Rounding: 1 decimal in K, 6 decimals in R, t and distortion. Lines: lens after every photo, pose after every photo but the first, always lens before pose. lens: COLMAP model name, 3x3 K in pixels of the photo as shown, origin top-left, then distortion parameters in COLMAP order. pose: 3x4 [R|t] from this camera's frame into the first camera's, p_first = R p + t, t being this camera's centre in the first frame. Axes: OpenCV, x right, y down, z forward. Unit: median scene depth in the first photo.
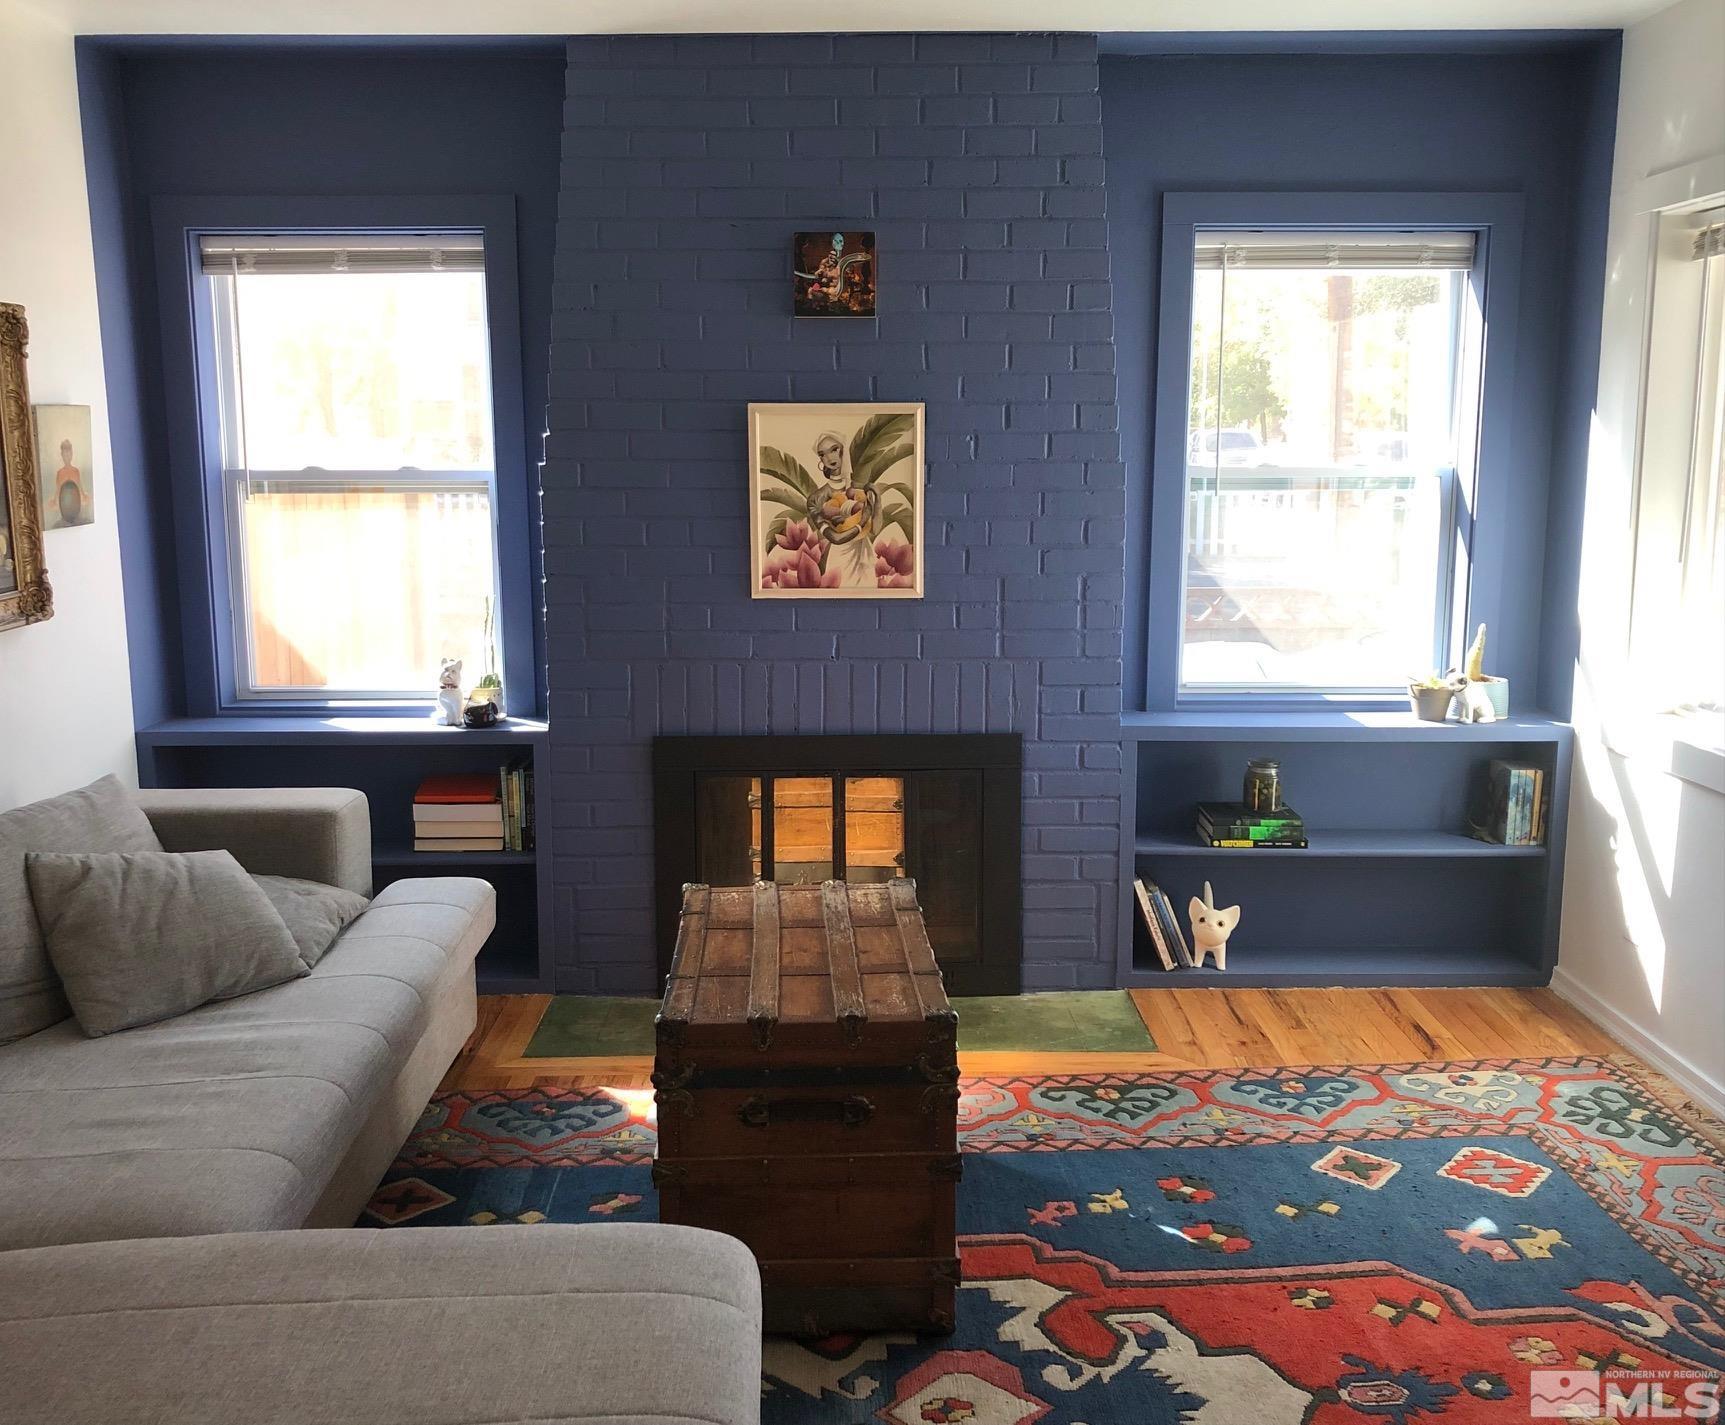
lens RADIAL K [[1651.7, 0, 862.5], [0, 1651.7, 712.5], [0, 0, 1]] dist [0.097388, -0.276162]
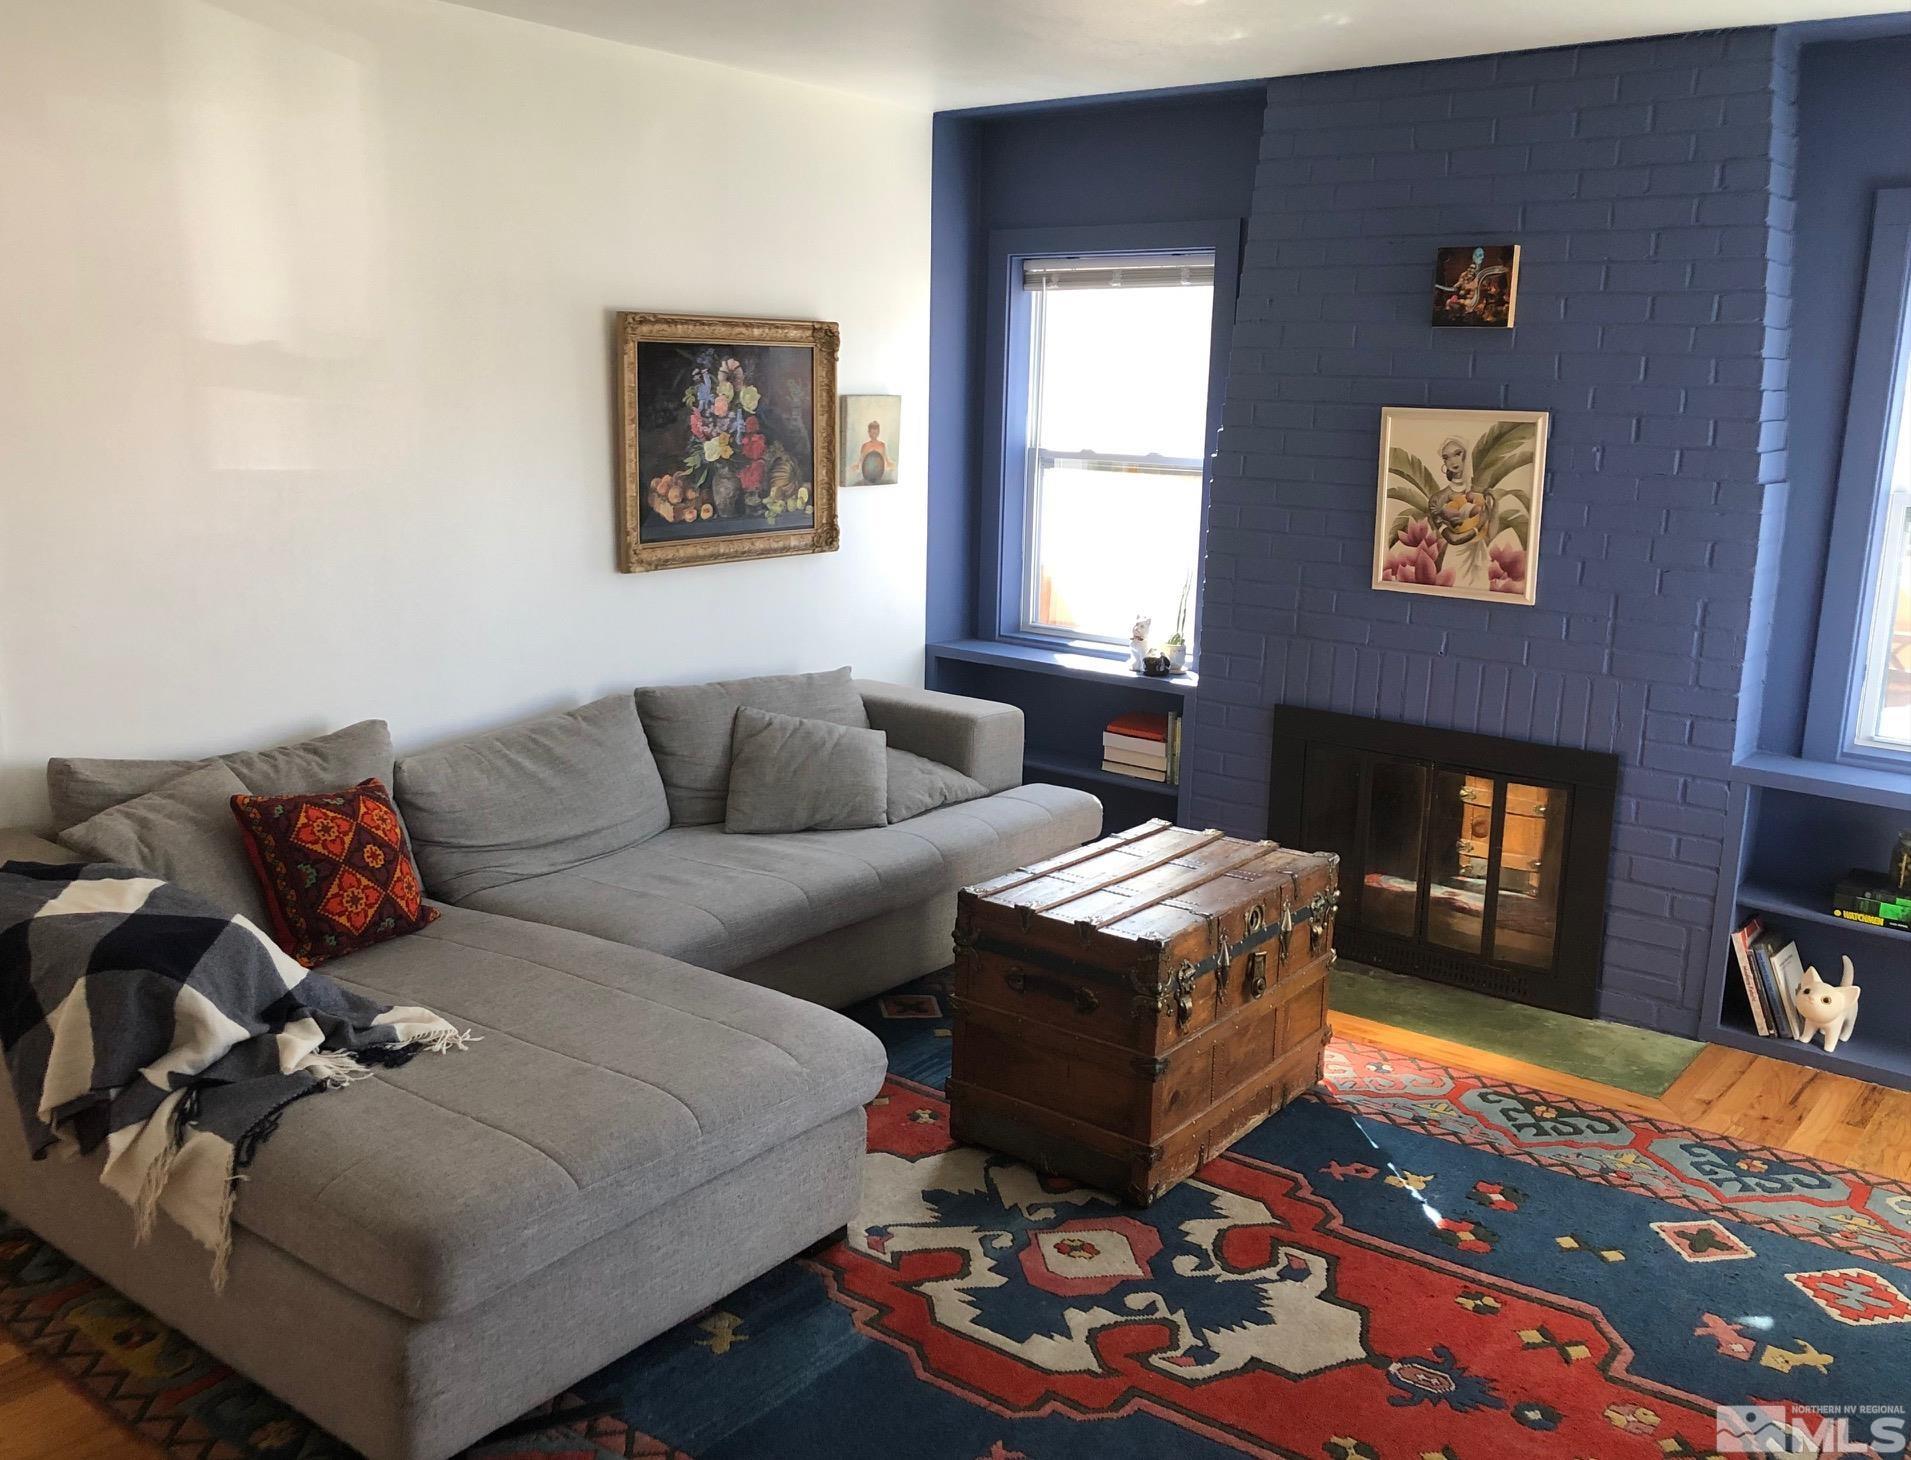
lens RADIAL K [[1654.9, 0, 955.5], [0, 1654.9, 730.0], [0, 0, 1]] dist [0.004987, 0.001017]
pose [[0.777350, 0.153954, -0.609939, 0.397073], [-0.140454, 0.987590, 0.070272, -0.016056], [0.613188, 0.031042, 0.789327, -0.010639]]
